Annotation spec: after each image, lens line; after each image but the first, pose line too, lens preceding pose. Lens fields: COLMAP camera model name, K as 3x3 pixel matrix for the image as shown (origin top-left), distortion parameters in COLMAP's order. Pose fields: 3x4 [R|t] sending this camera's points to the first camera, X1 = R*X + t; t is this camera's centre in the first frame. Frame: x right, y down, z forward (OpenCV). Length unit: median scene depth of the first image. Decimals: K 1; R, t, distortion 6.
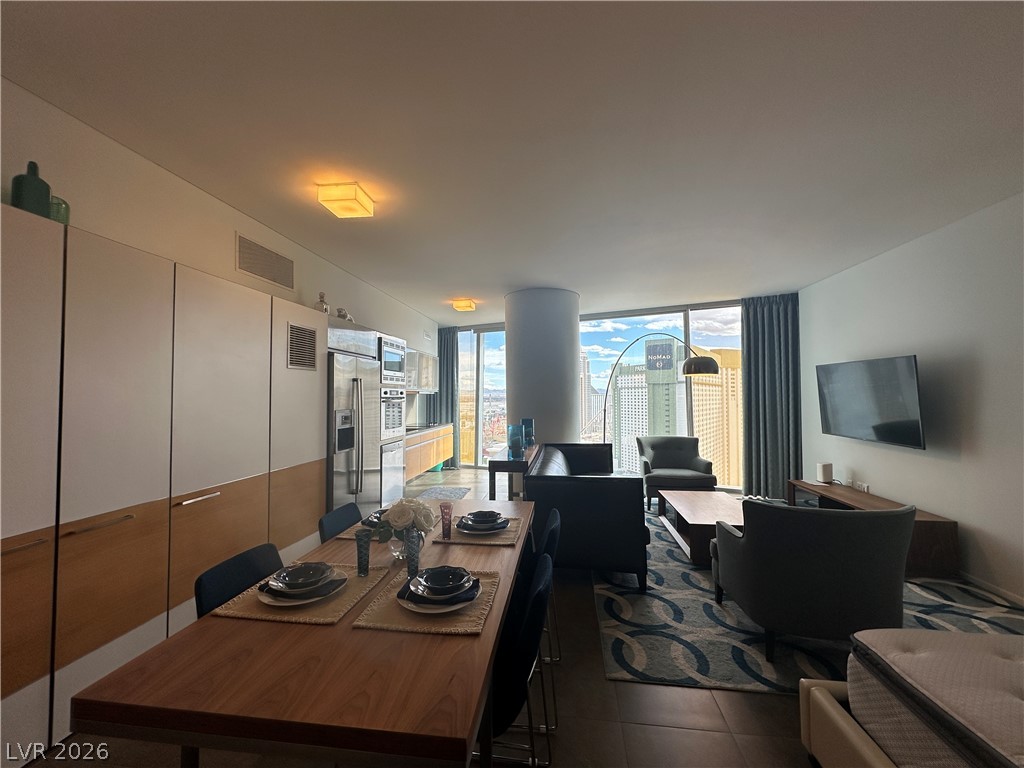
lens RADIAL K [[407.7, 0, 514.3], [0, 407.7, 385.2], [0, 0, 1]] dist [-0.002338, -0.000217]
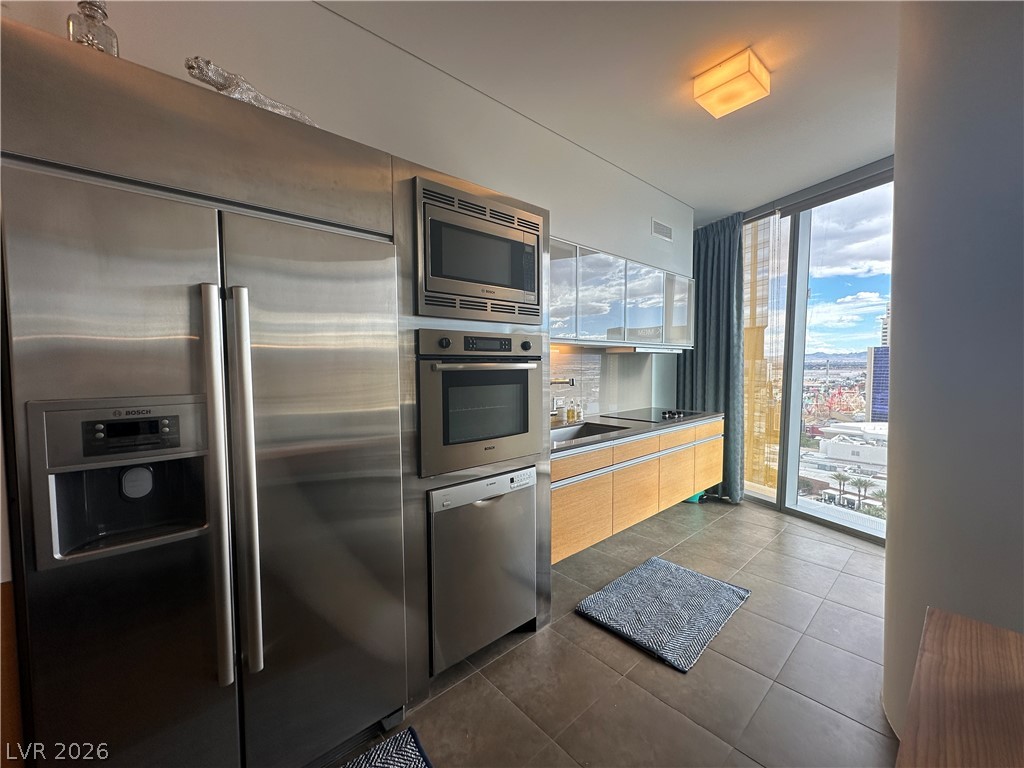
lens RADIAL K [[407.7, 0, 514.3], [0, 407.7, 385.2], [0, 0, 1]] dist [-0.002338, -0.000217]
pose [[0.755319, 0.031262, -0.654612, -0.023101], [0.022113, 0.997077, 0.073131, 0.018548], [0.654984, -0.069713, 0.752420, 0.460544]]
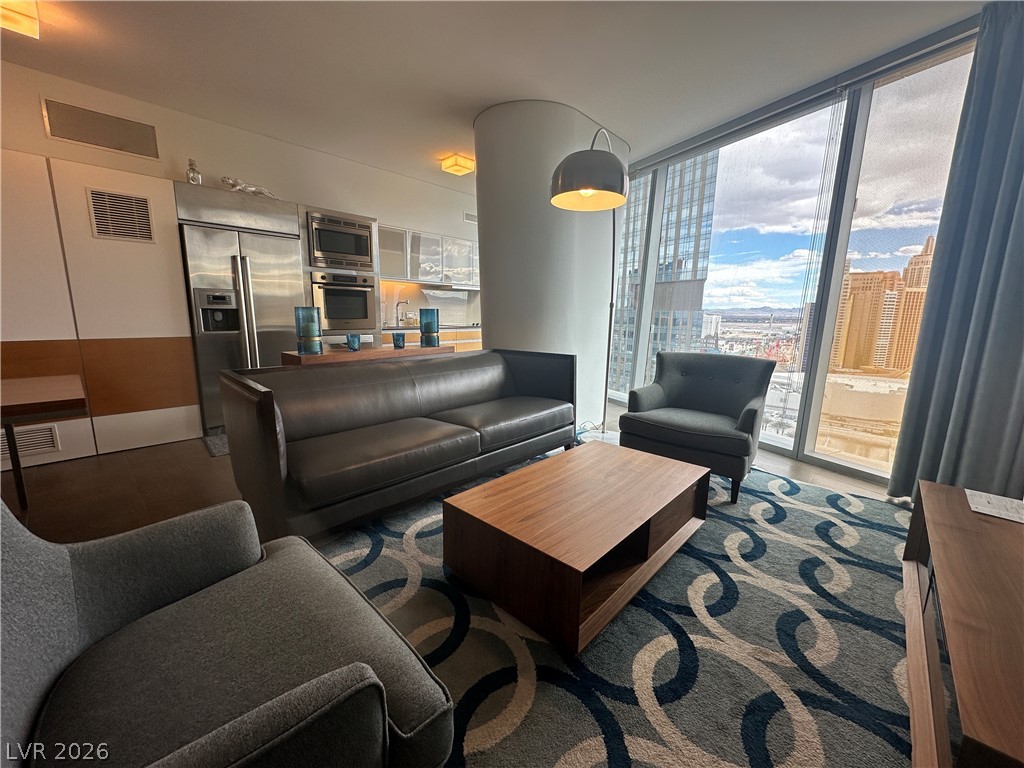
lens RADIAL K [[407.7, 0, 514.3], [0, 407.7, 385.2], [0, 0, 1]] dist [-0.002338, -0.000217]
pose [[0.815051, 0.116729, -0.567509, 0.339343], [-0.001848, 0.980014, 0.198920, 0.043183], [0.579387, -0.161081, 0.798977, 0.289624]]
